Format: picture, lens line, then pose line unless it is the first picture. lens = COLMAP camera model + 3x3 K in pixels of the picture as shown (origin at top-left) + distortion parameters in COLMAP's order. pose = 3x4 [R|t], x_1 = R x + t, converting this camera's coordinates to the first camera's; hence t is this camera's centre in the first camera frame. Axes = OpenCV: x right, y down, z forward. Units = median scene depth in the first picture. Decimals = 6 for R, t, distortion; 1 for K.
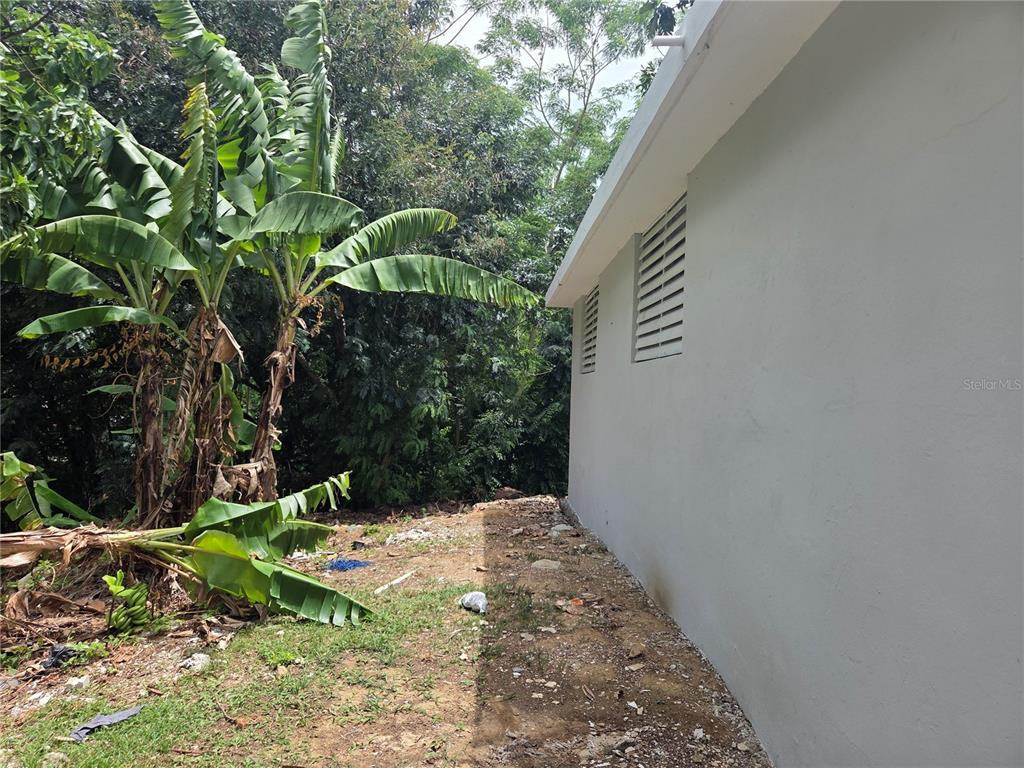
lens RADIAL K [[675.4, 0, 512.0], [0, 675.4, 384.0], [0, 0, 1]] dist [0.100861, -0.102826]
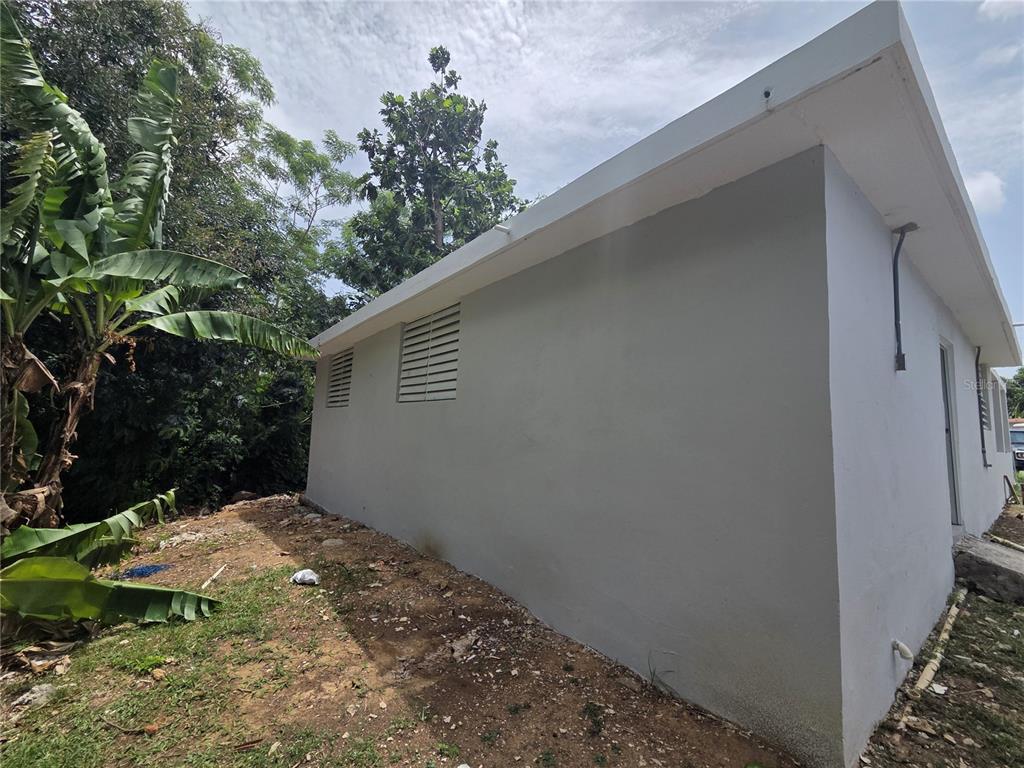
lens RADIAL K [[421.6, 0, 512.0], [0, 421.6, 384.0], [0, 0, 1]] dist [-0.010457, 0.004292]
pose [[0.810279, 0.051733, 0.583756, -0.201889], [-0.011330, 0.997293, -0.072655, -0.004346], [-0.585935, 0.052257, 0.808672, 0.065464]]
